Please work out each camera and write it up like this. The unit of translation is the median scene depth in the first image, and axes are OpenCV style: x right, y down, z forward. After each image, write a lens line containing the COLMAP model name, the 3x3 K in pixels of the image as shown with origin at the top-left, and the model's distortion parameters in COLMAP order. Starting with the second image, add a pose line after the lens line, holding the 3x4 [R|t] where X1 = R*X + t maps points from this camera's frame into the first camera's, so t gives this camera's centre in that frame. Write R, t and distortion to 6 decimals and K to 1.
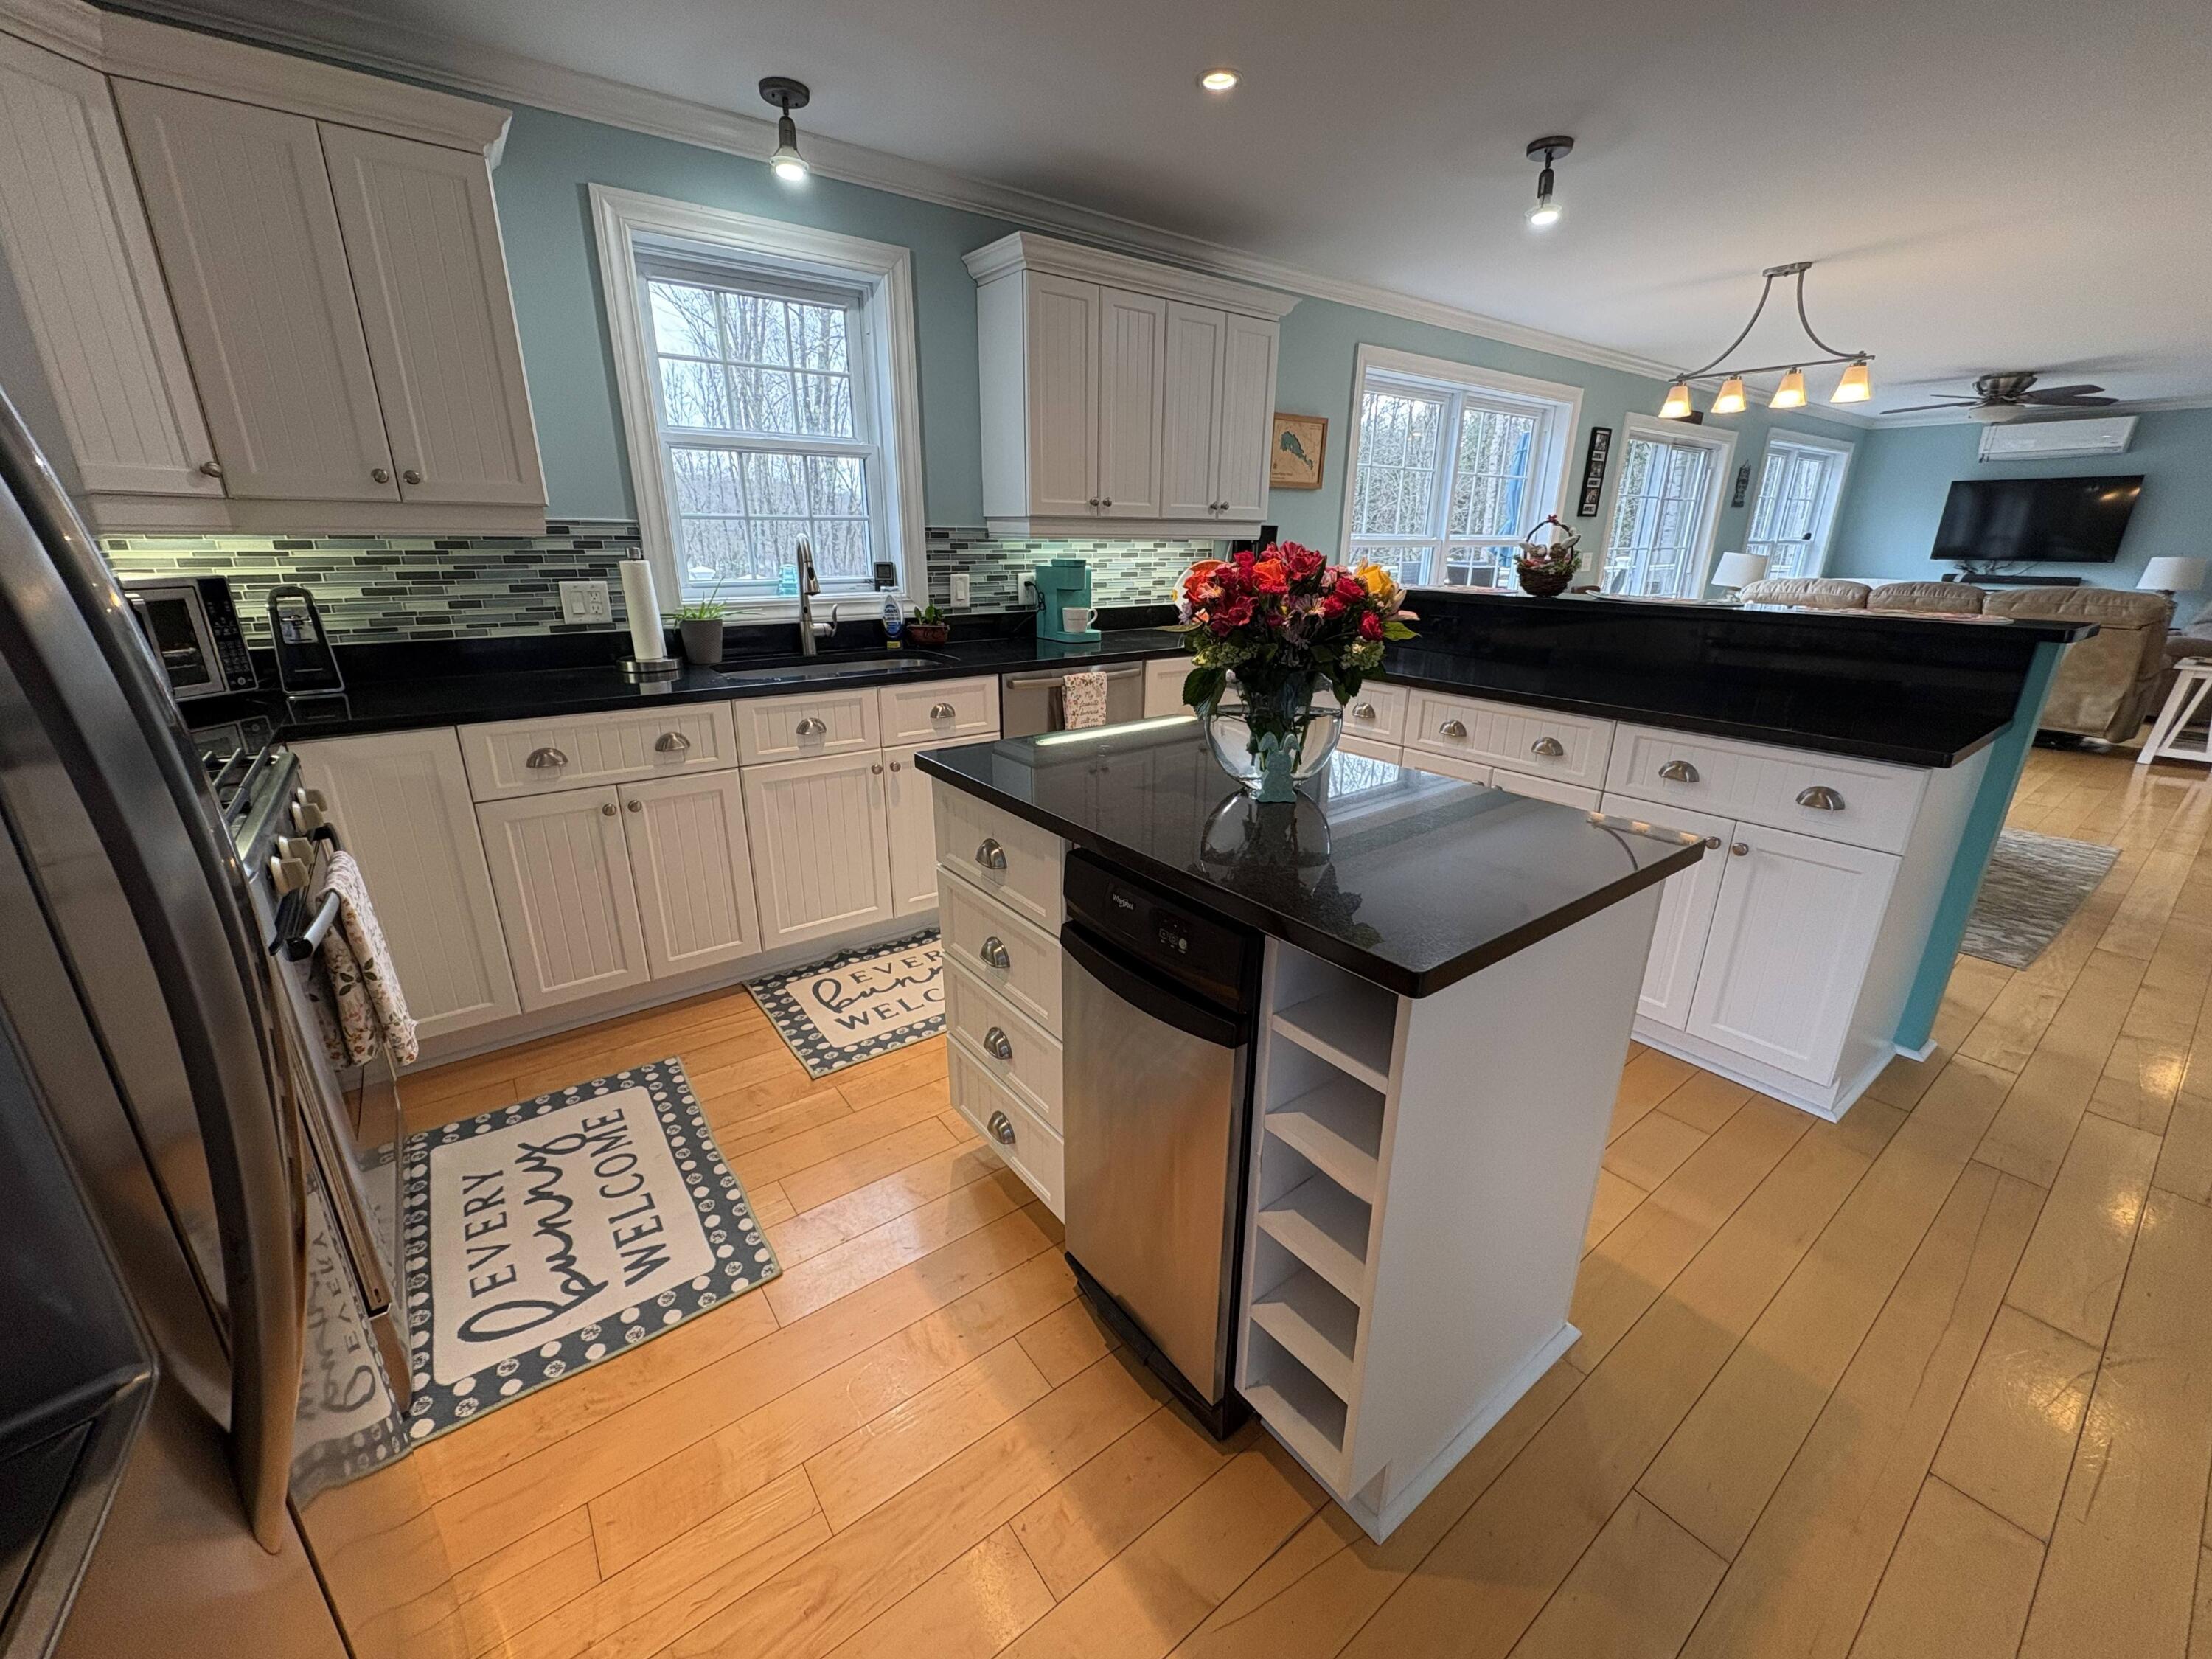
lens RADIAL K [[879.5, 0, 1106.0], [0, 879.5, 829.5], [0, 0, 1]] dist [0.000611, 0.000020]
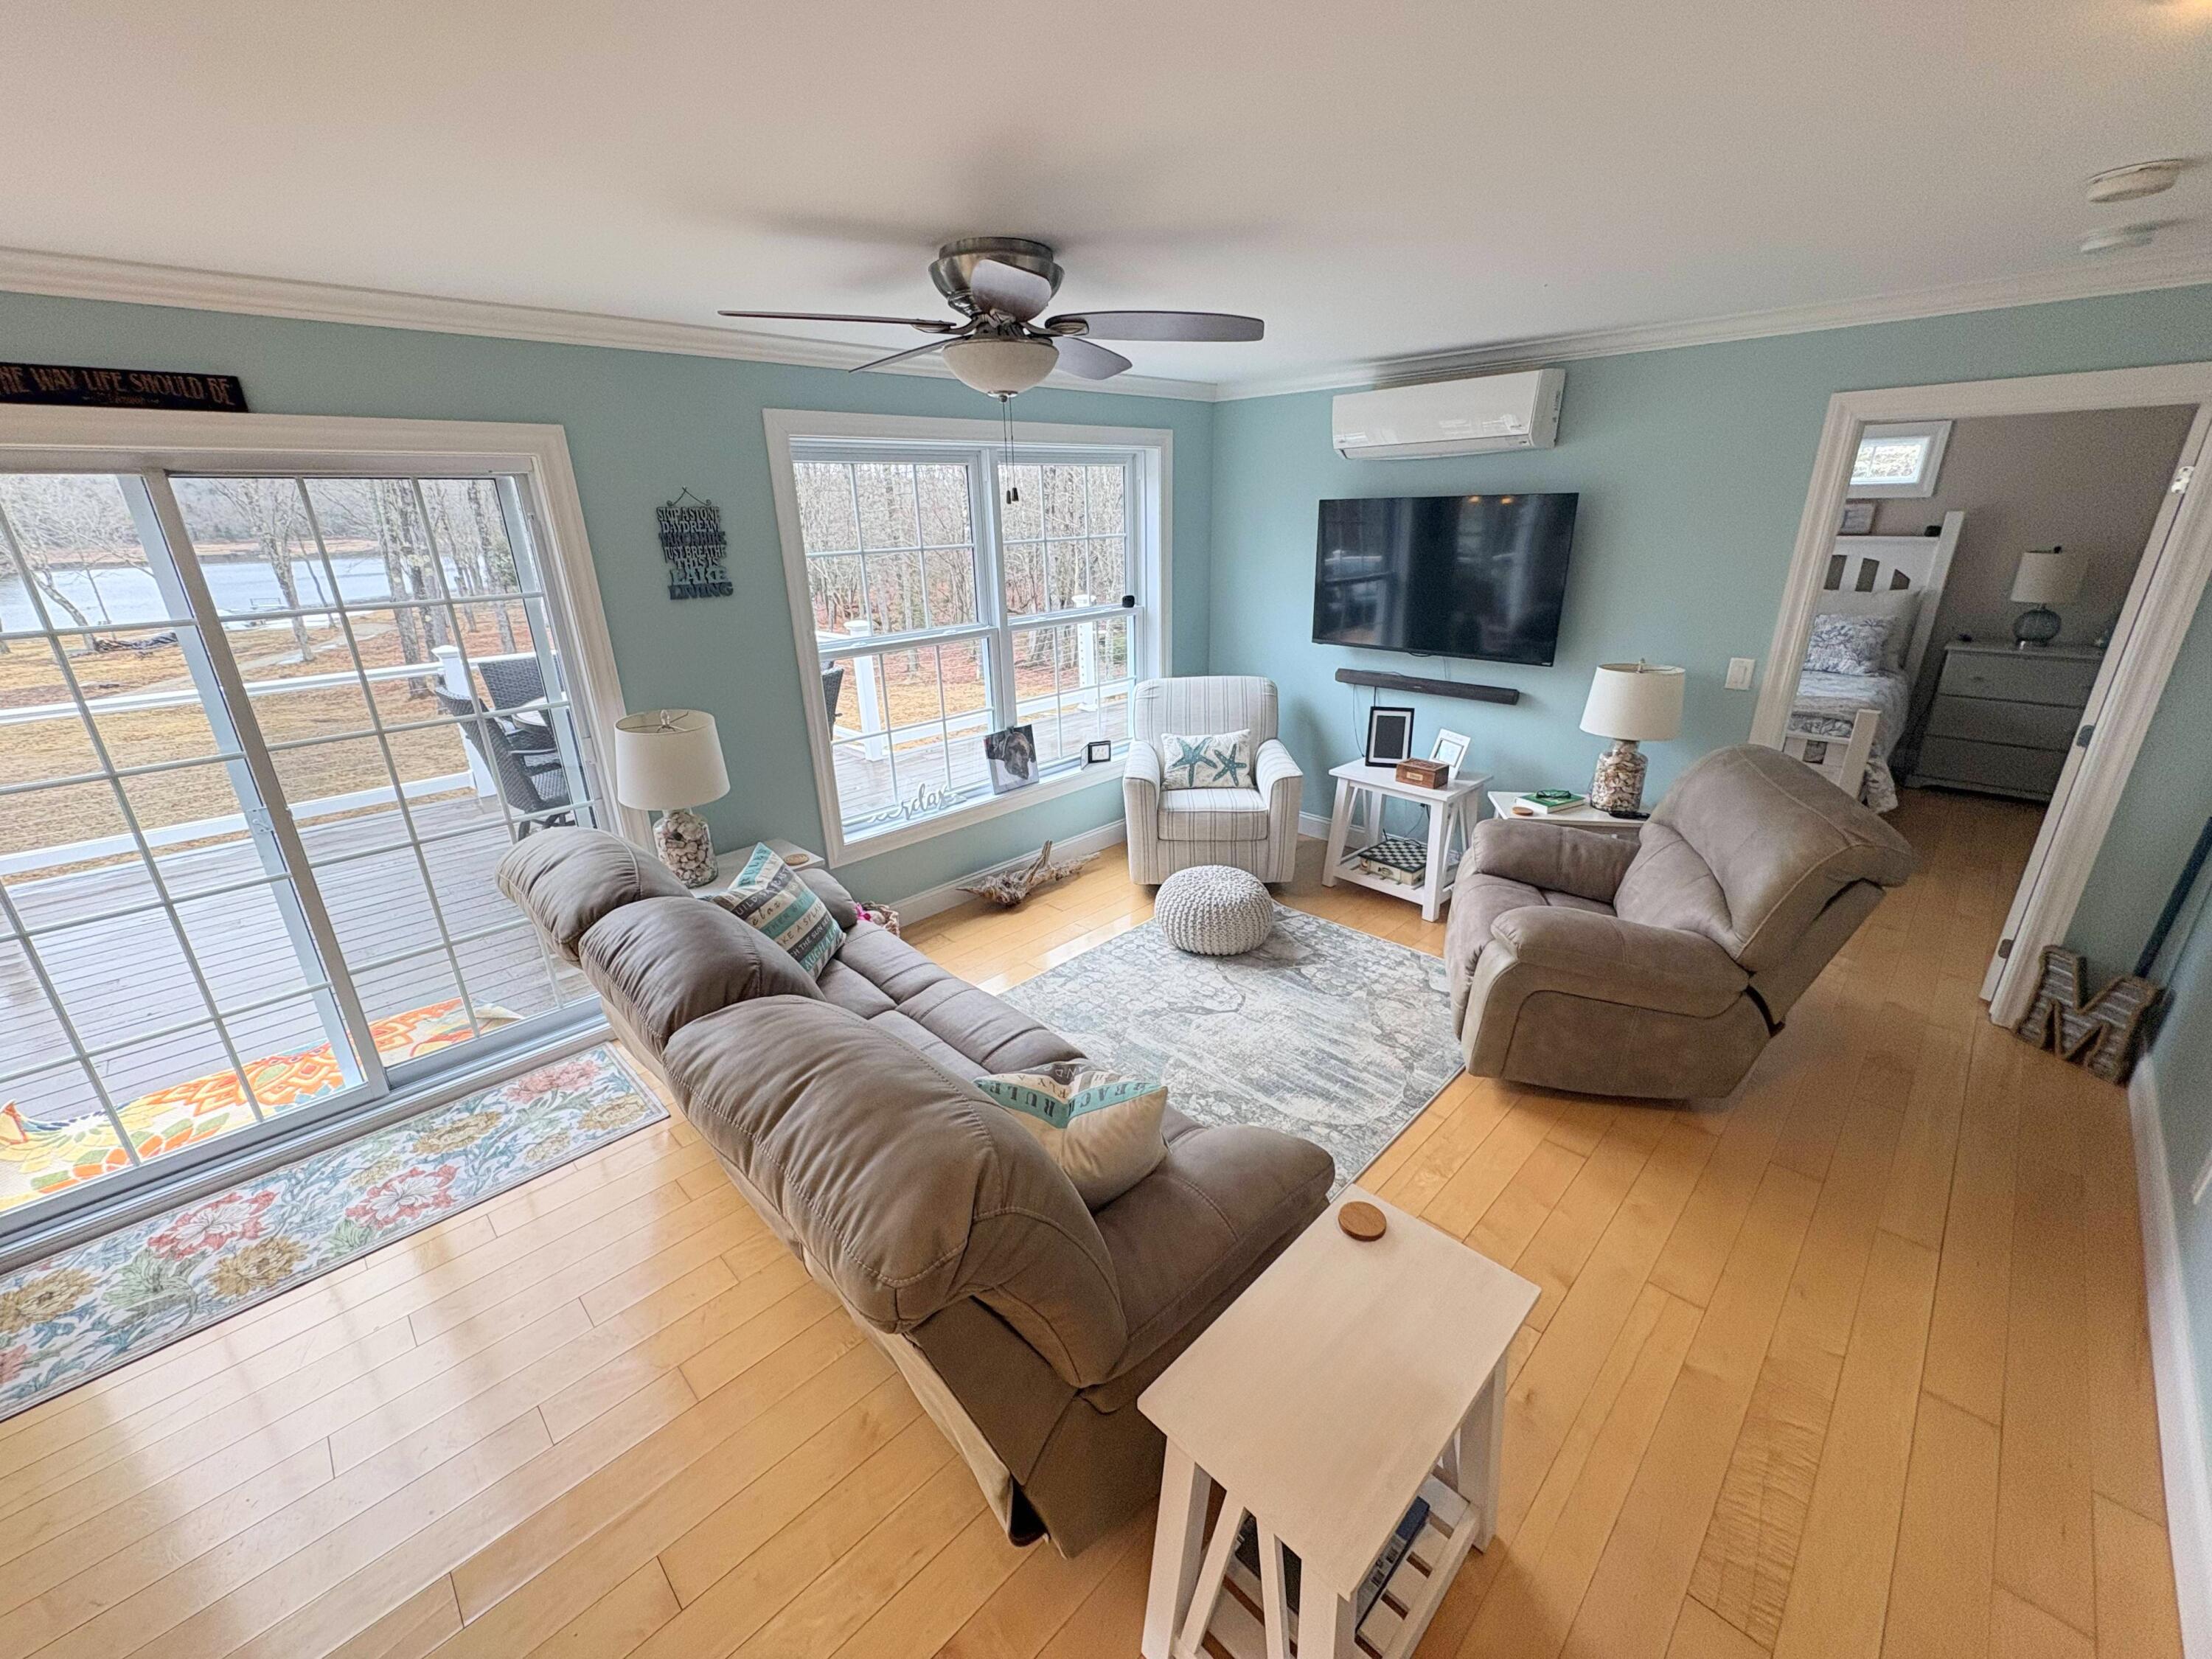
lens RADIAL K [[878.4, 0, 1106.0], [0, 878.4, 829.5], [0, 0, 1]] dist [0.000306, 0.000052]
pose [[0.990398, -0.077560, 0.114440, 2.497619], [0.073595, 0.996546, 0.038480, -0.752073], [-0.117029, -0.029688, 0.992685, 1.602475]]
